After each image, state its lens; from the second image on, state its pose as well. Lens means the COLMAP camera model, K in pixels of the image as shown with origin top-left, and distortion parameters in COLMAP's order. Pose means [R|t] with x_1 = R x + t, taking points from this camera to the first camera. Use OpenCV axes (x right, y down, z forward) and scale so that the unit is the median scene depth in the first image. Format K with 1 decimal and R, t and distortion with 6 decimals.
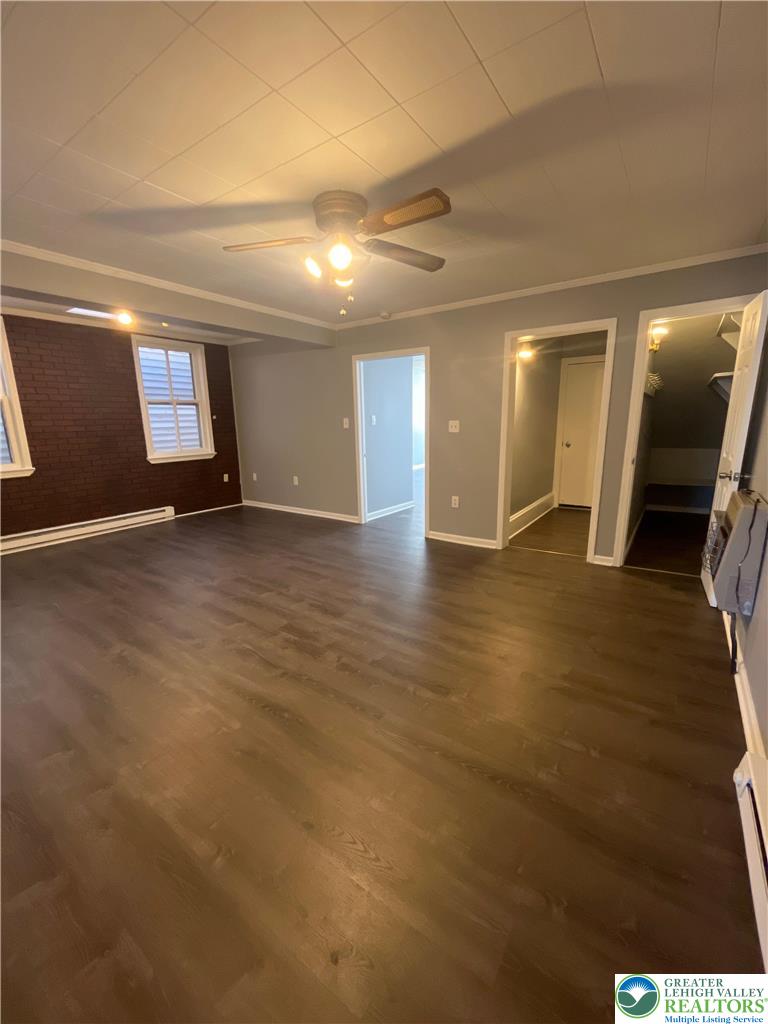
lens RADIAL K [[416.9, 0, 383.7], [0, 416.9, 507.6], [0, 0, 1]] dist [-0.006160, 0.000198]
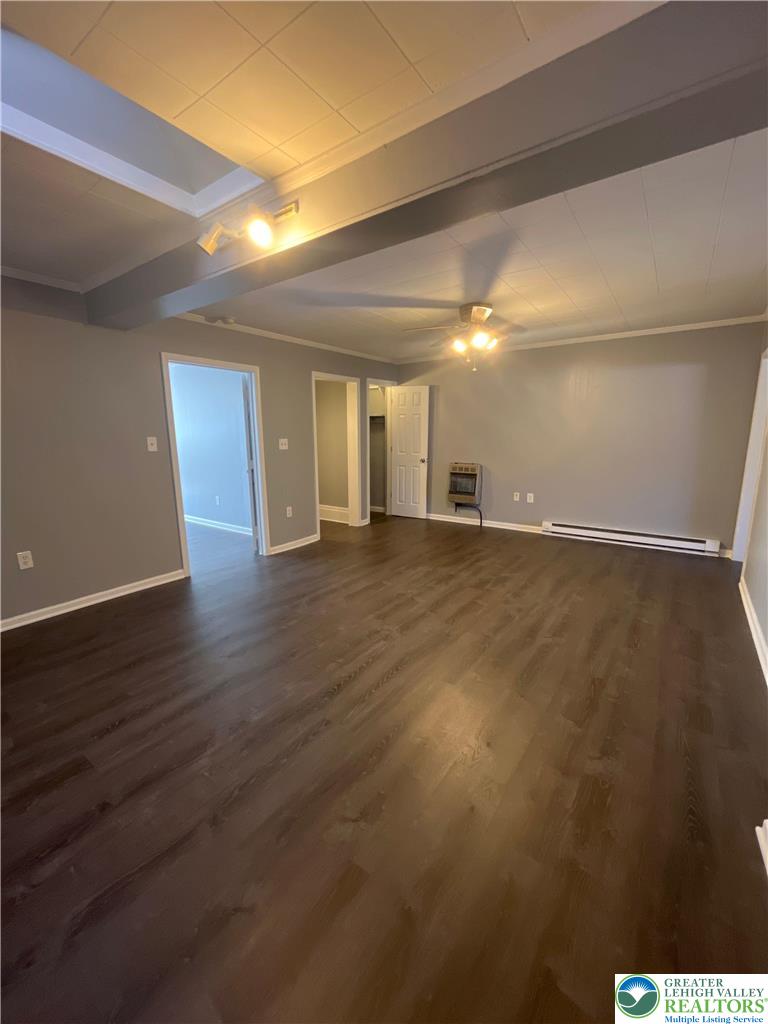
lens RADIAL K [[416.9, 0, 383.7], [0, 416.9, 507.6], [0, 0, 1]] dist [-0.006160, 0.000198]
pose [[0.005822, -0.161843, 0.986799, -1.271556], [0.219028, 0.963060, 0.156658, -0.199469], [-0.975701, 0.215225, 0.041055, 0.987654]]
